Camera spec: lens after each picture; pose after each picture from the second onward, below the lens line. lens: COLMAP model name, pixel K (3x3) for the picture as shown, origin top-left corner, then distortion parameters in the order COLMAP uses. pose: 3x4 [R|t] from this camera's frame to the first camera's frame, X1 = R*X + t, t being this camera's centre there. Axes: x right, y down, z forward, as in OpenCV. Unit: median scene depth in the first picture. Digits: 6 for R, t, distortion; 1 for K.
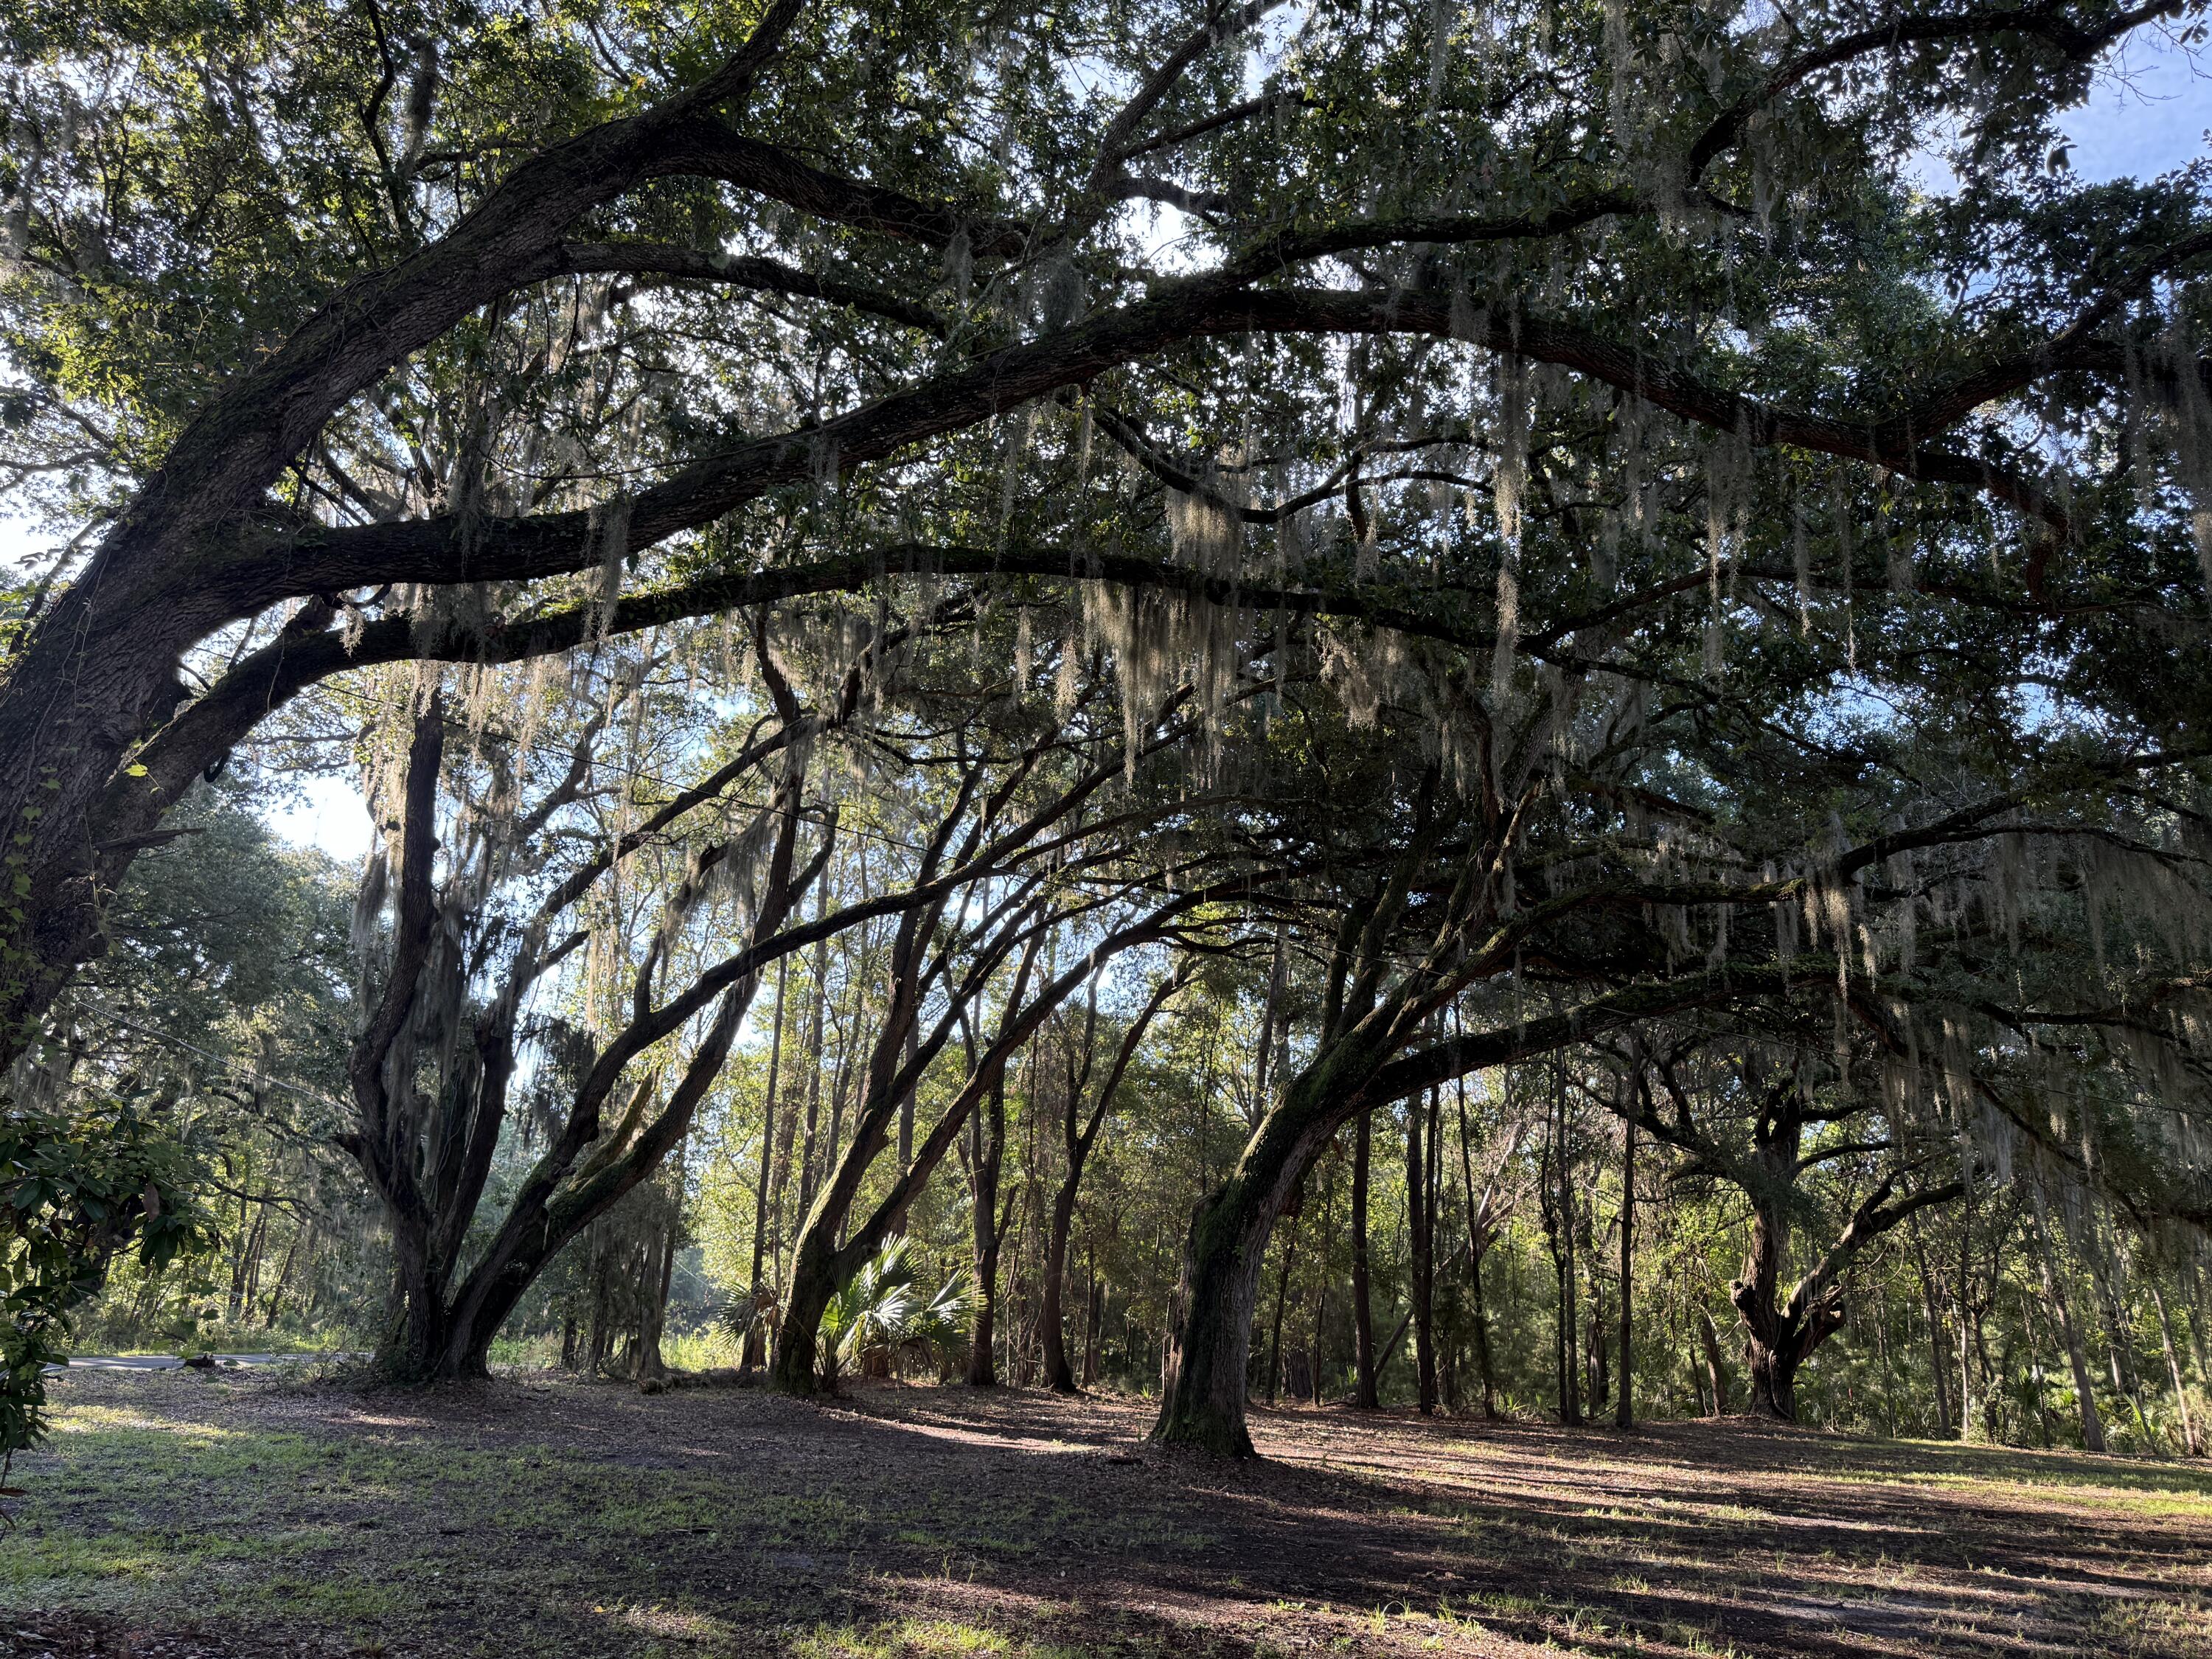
lens RADIAL K [[1571.0, 0, 1105.6], [0, 1571.0, 832.2], [0, 0, 1]] dist [0.004335, 0.002844]
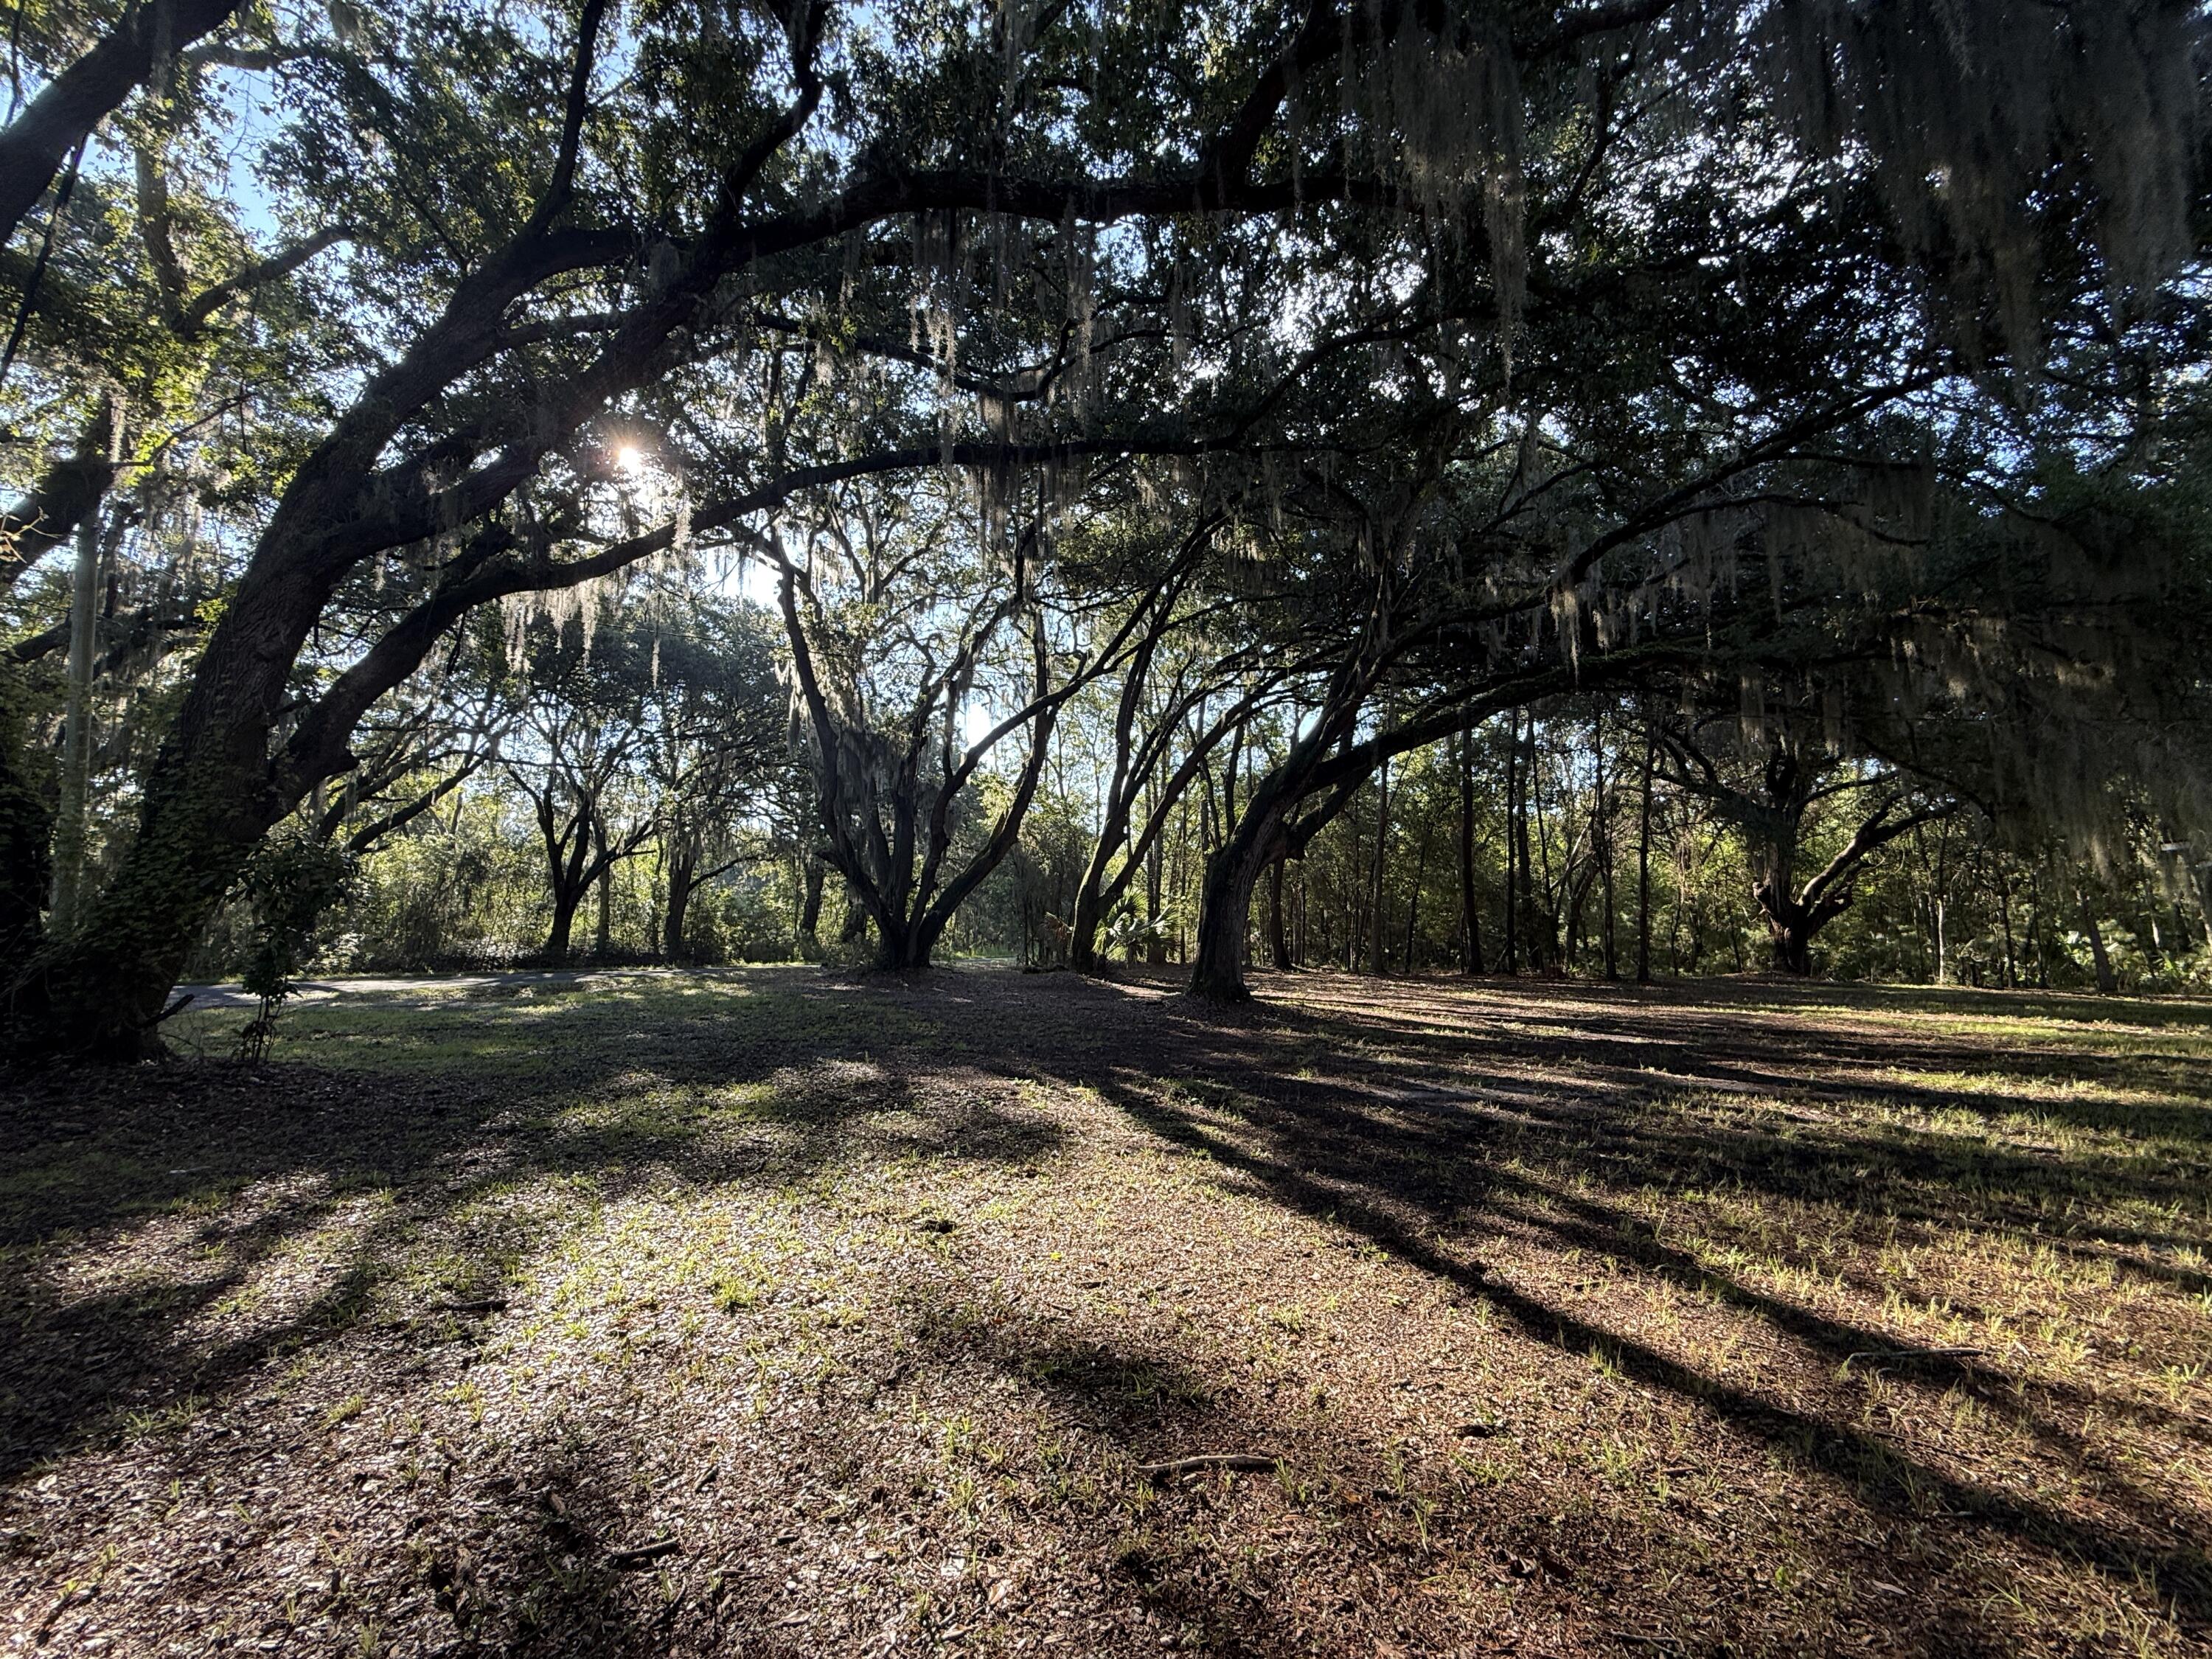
lens RADIAL K [[884.1, 0, 1098.8], [0, 884.1, 829.5], [0, 0, 1]] dist [0.000903, 0.000467]
pose [[0.930061, -0.080831, -0.358404, 0.246466], [0.143903, 0.977704, 0.152926, 0.046418], [0.338052, -0.193806, 0.920956, 0.101937]]
